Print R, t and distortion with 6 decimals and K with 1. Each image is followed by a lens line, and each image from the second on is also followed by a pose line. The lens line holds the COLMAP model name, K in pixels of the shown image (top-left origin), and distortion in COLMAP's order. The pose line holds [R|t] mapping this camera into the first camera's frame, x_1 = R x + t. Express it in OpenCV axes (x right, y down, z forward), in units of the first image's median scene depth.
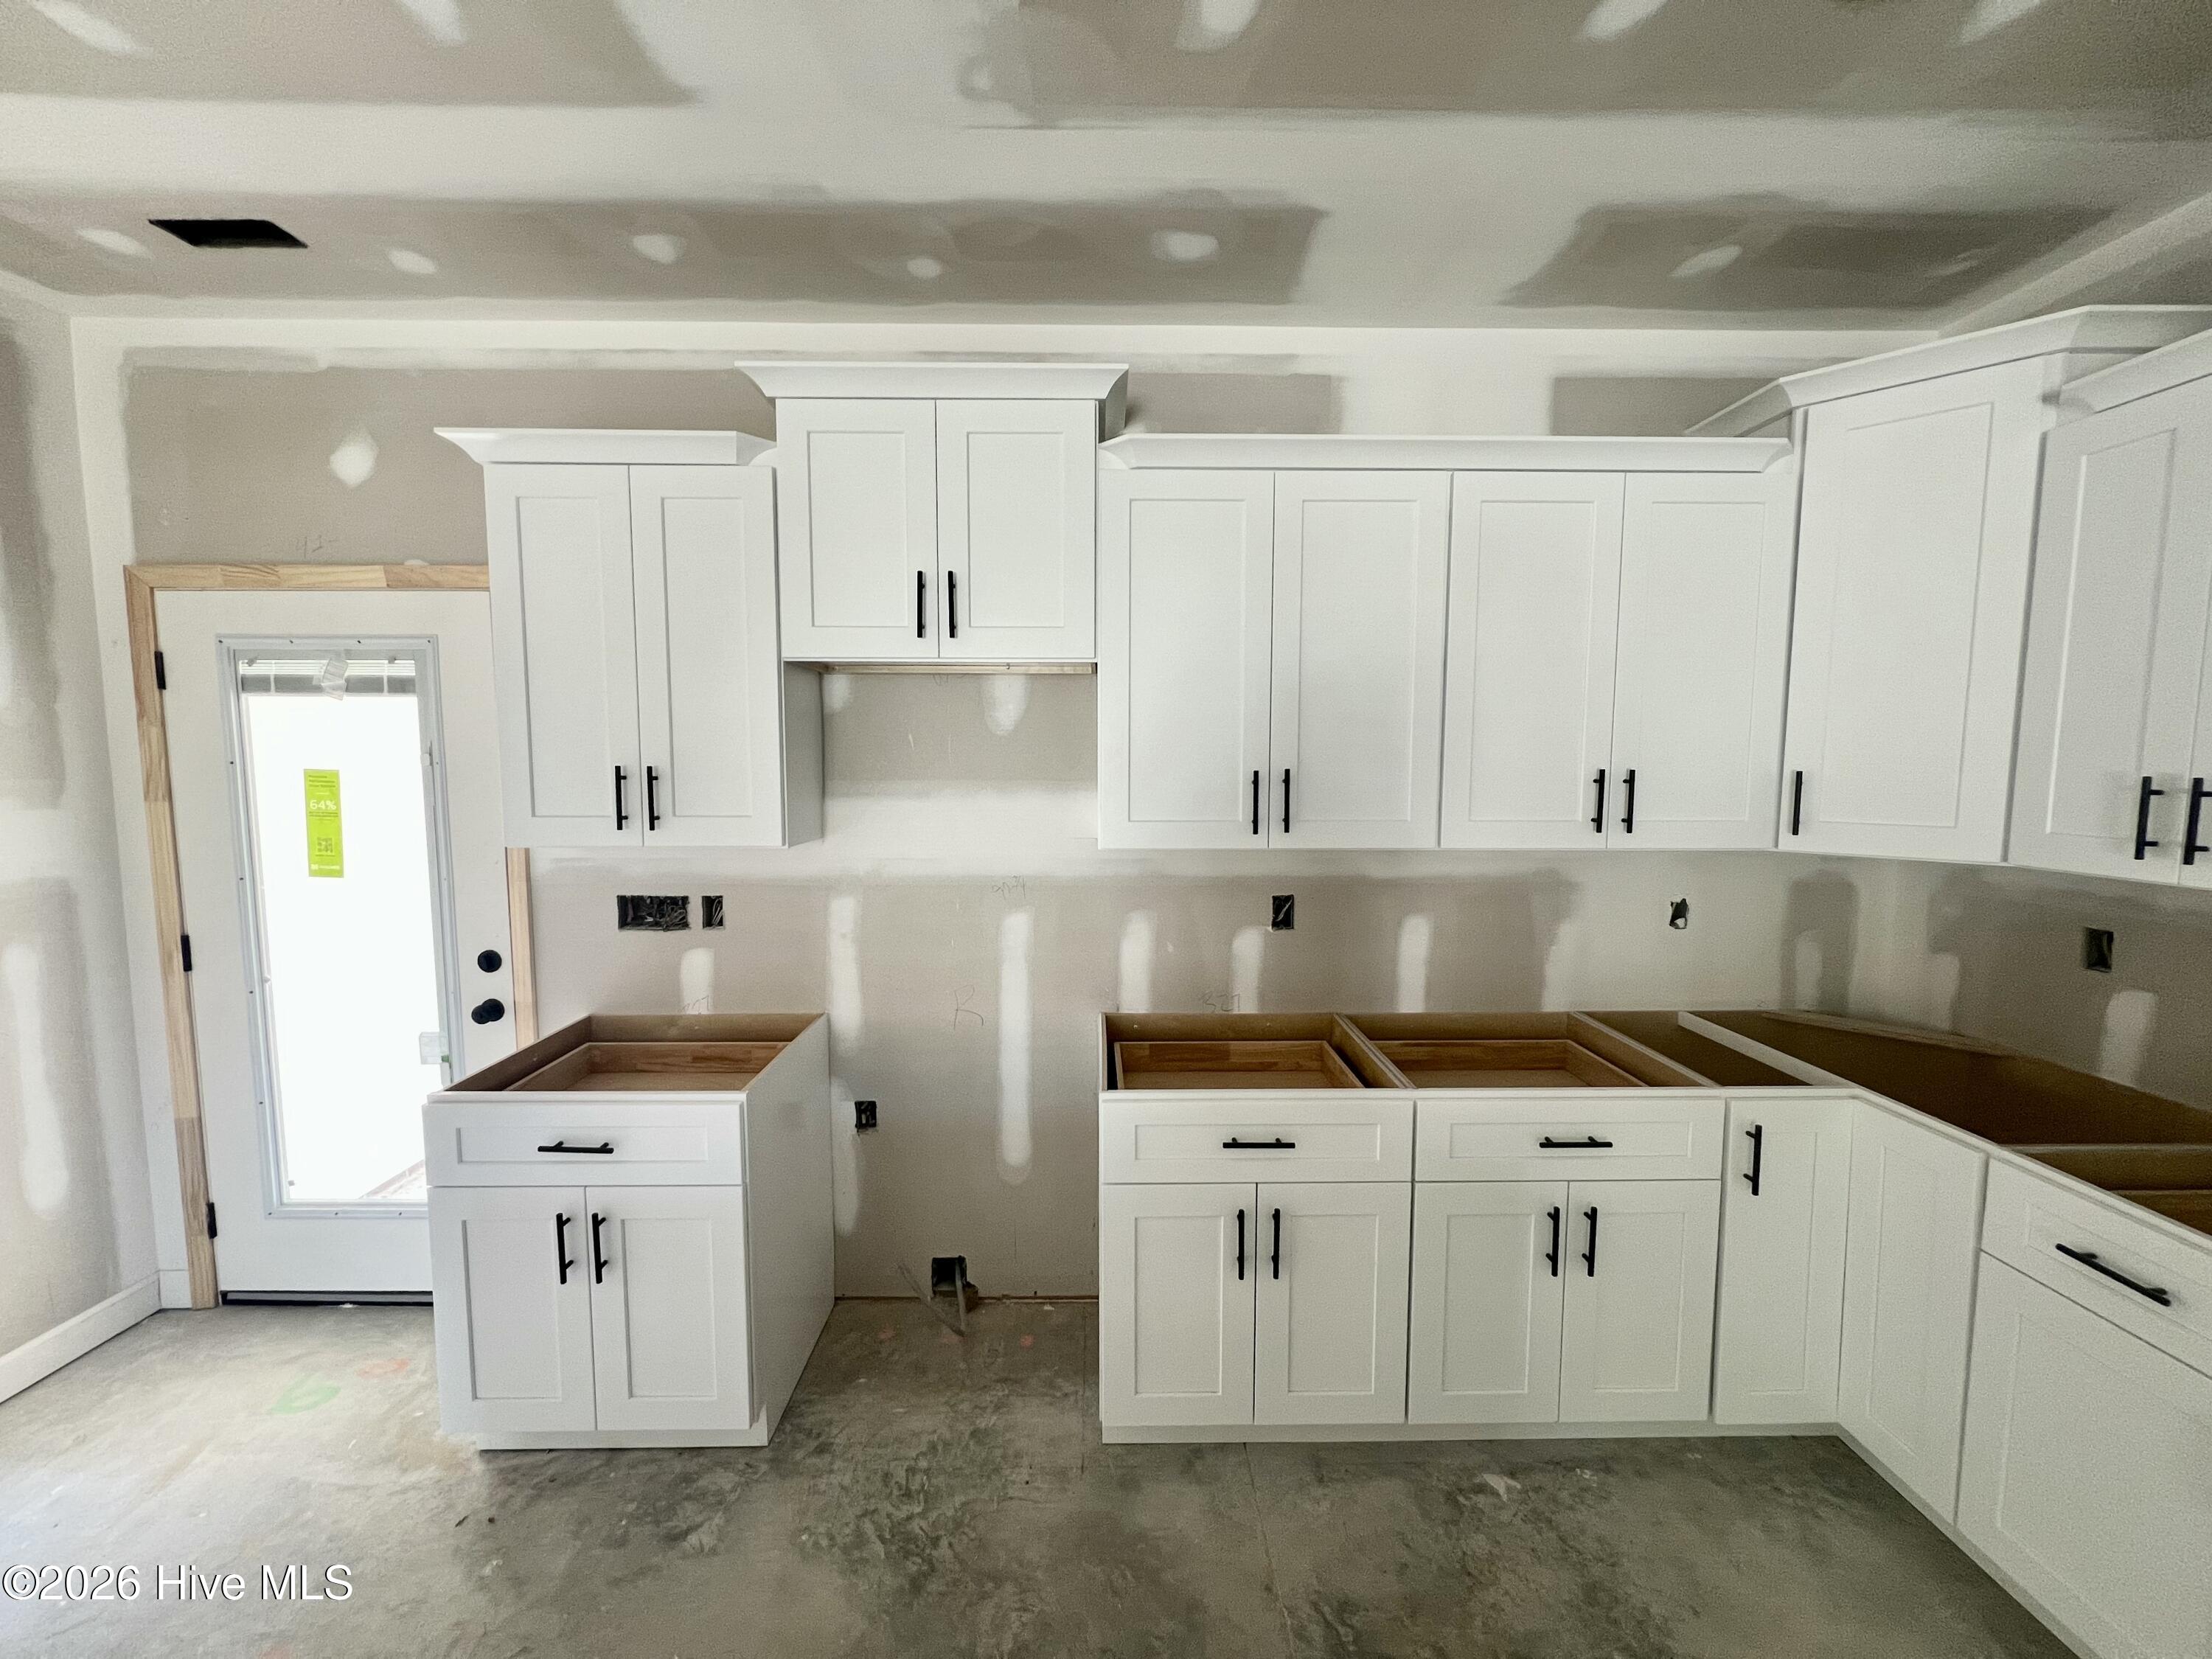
lens RADIAL K [[879.1, 0, 1107.9], [0, 879.1, 832.4], [0, 0, 1]] dist [-0.002092, -0.000057]
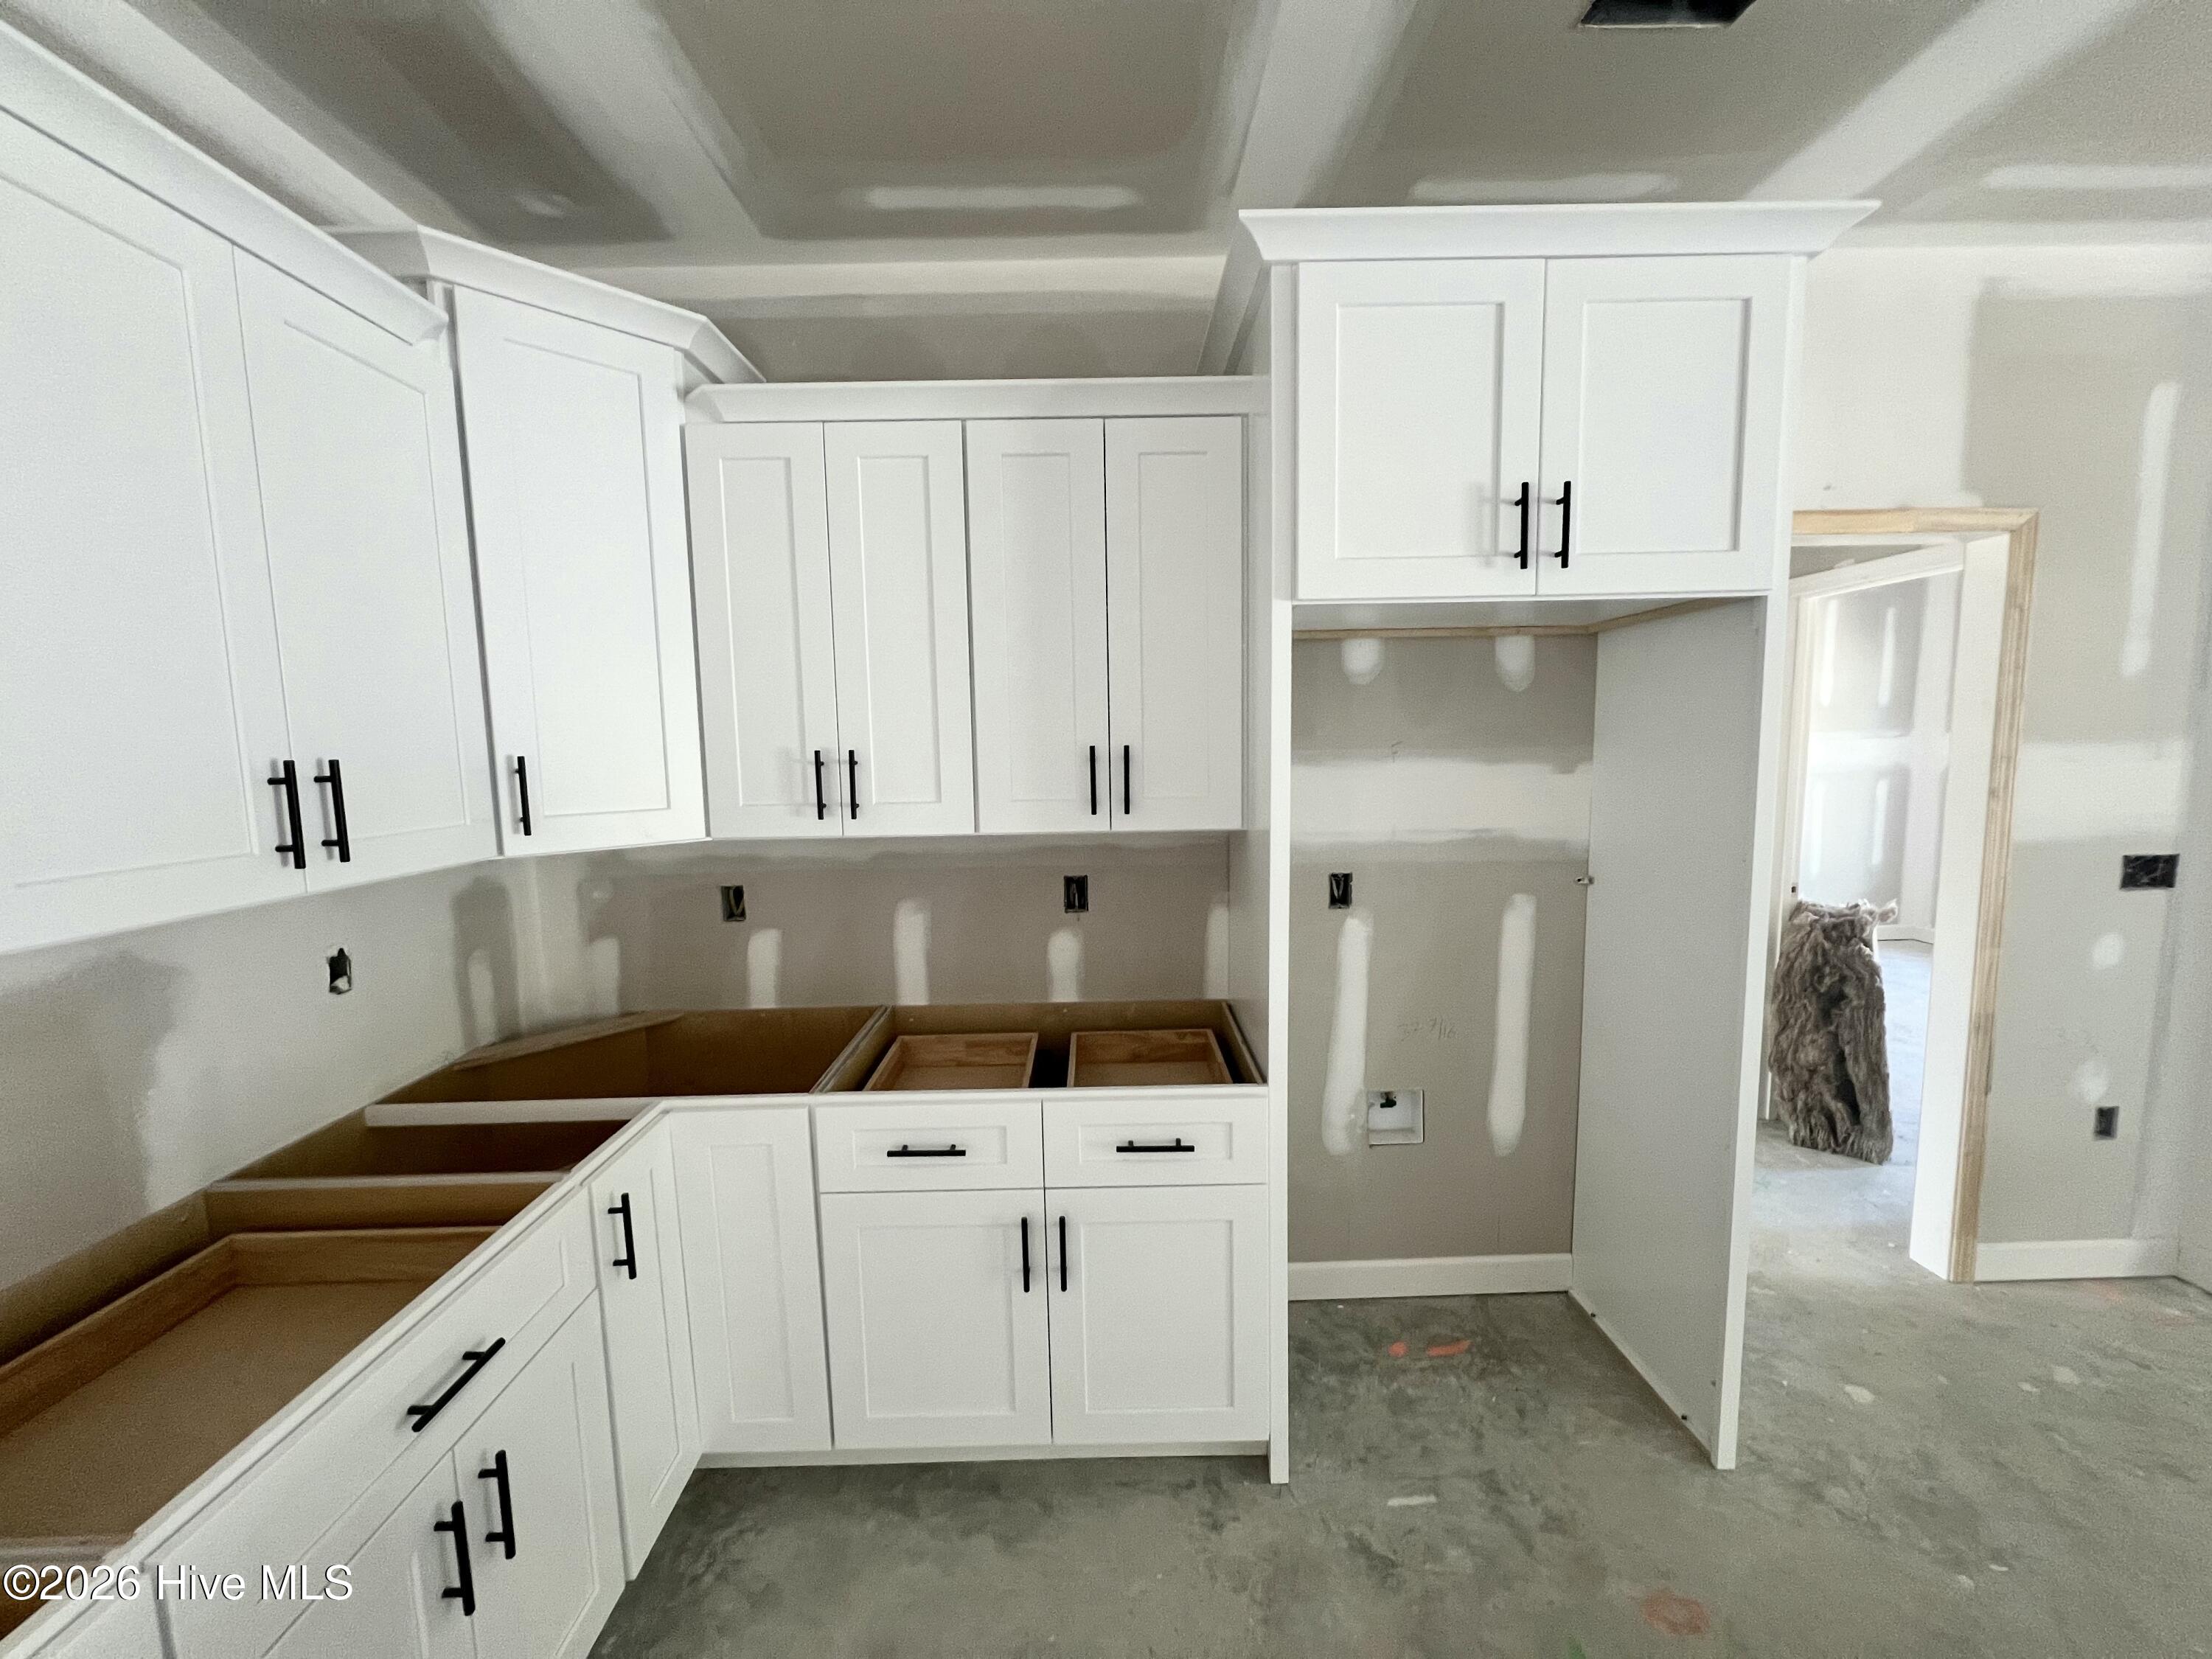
lens RADIAL K [[879.1, 0, 1108.7], [0, 879.1, 832.9], [0, 0, 1]] dist [-0.002092, -0.000057]
pose [[0.000454, -0.106023, 0.994364, -0.021259], [0.103782, 0.988999, 0.105404, -0.029834], [-0.994600, 0.103150, 0.011452, 0.472982]]
